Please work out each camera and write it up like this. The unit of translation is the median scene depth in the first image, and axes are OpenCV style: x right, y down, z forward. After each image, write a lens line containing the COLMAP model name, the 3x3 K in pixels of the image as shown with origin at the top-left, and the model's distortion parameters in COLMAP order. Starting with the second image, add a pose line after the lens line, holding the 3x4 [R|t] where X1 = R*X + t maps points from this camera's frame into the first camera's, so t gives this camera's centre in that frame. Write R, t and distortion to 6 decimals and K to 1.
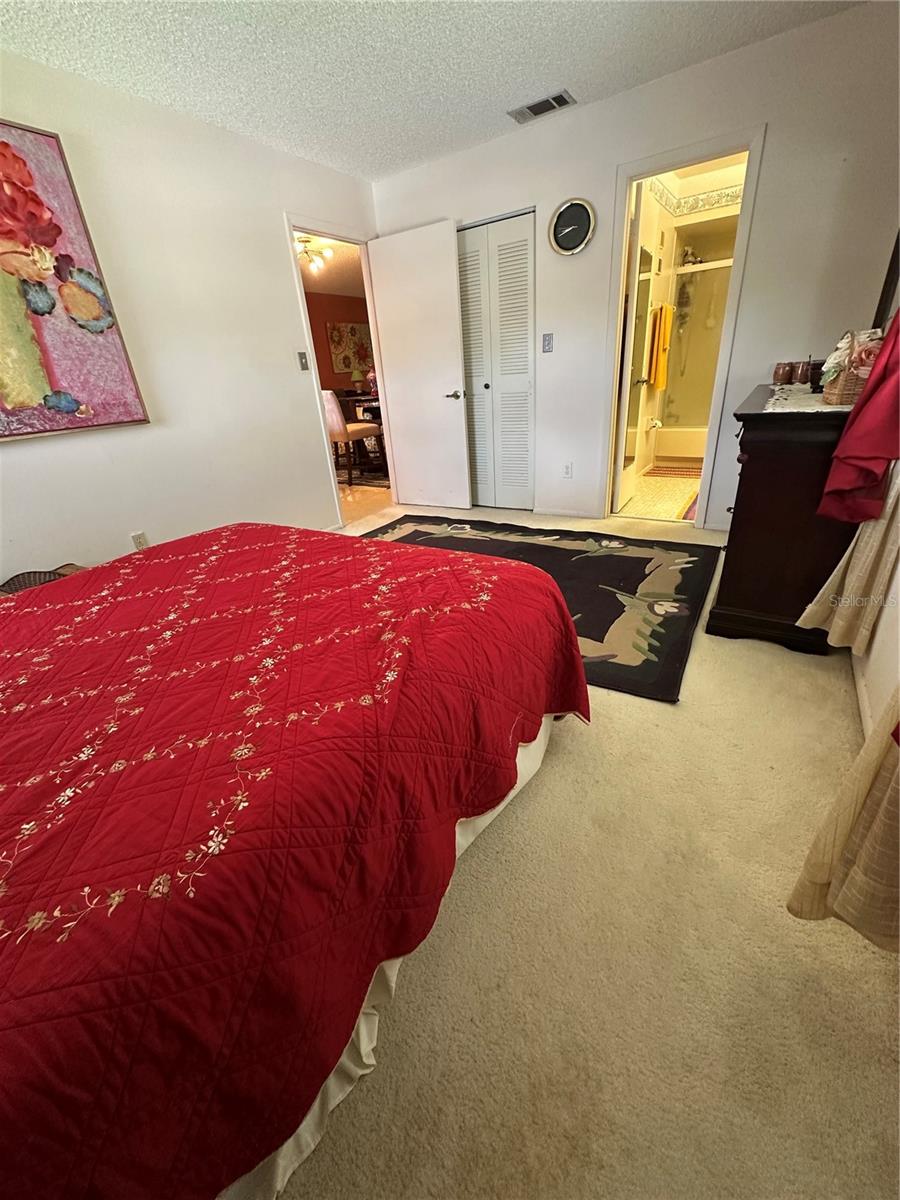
lens RADIAL K [[481.1, 0, 450.9], [0, 481.1, 600.2], [0, 0, 1]] dist [-0.006433, 0.001556]
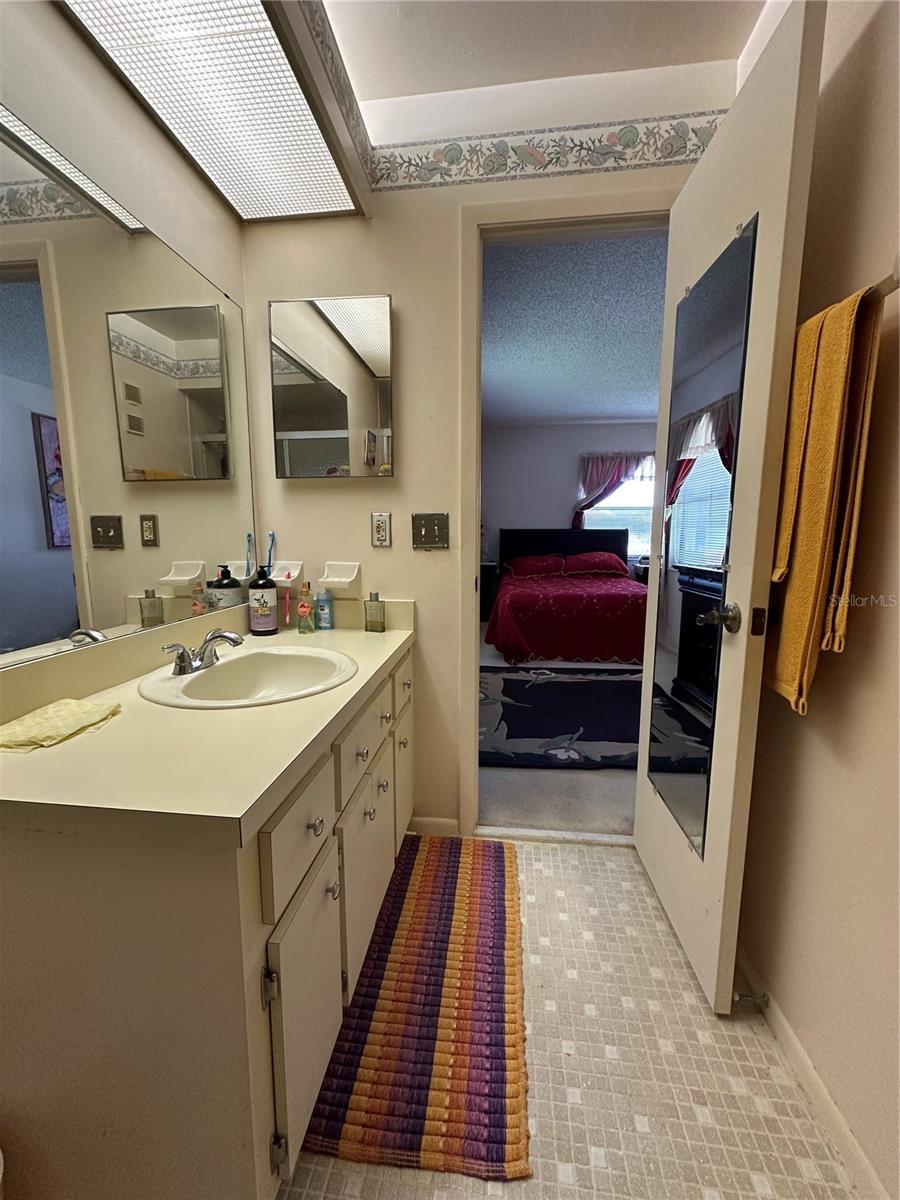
lens RADIAL K [[481.1, 0, 451.8], [0, 481.1, 598.3], [0, 0, 1]] dist [-0.006433, 0.001556]
pose [[-0.893278, 0.135772, -0.428509, 0.810366], [-0.128083, 0.836892, 0.532172, -0.727983], [0.430870, 0.530262, -0.730187, 1.385416]]
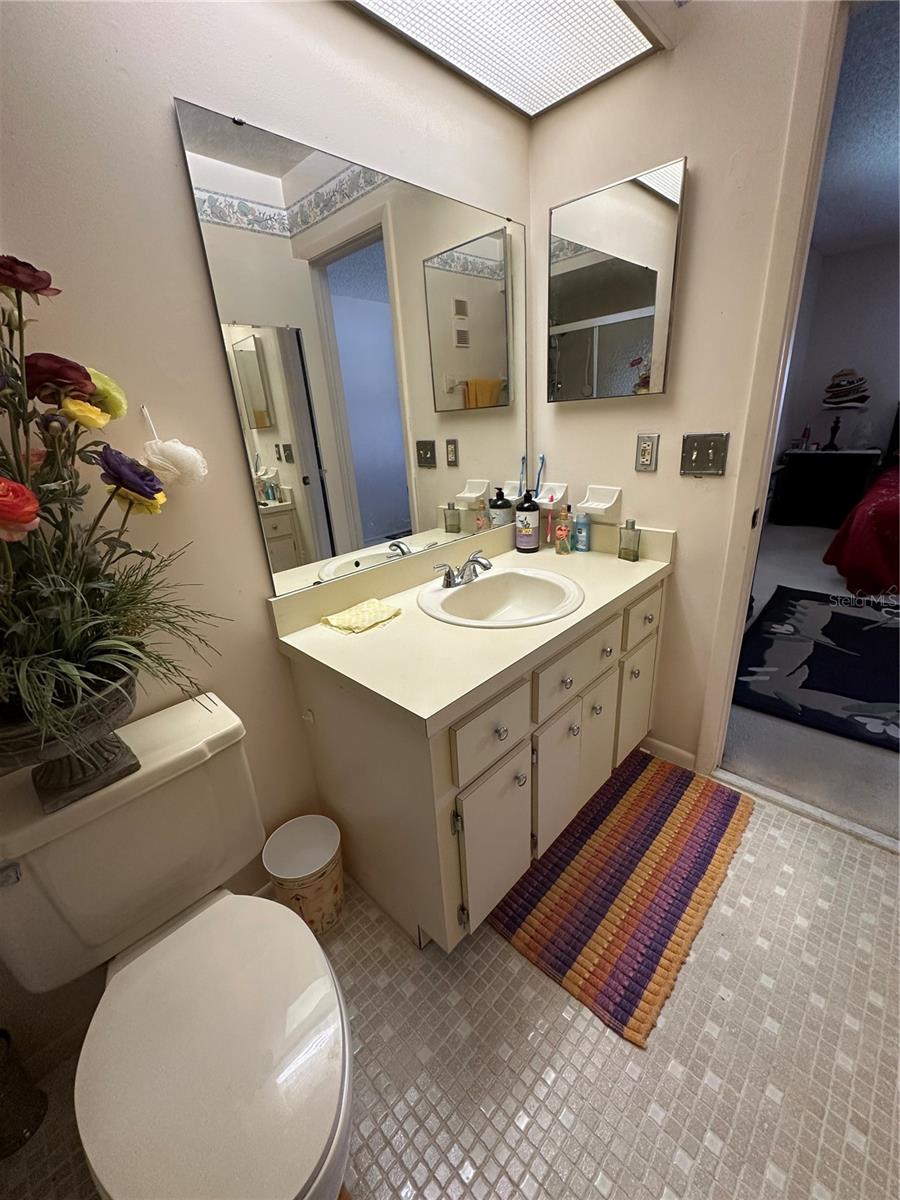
lens RADIAL K [[481.1, 0, 446.2], [0, 481.1, 600.7], [0, 0, 1]] dist [-0.006433, 0.001556]
pose [[-0.970599, 0.058413, 0.233505, 0.735227], [0.209105, 0.685097, 0.697794, -0.784990], [-0.119213, 0.726106, -0.677170, 1.395774]]
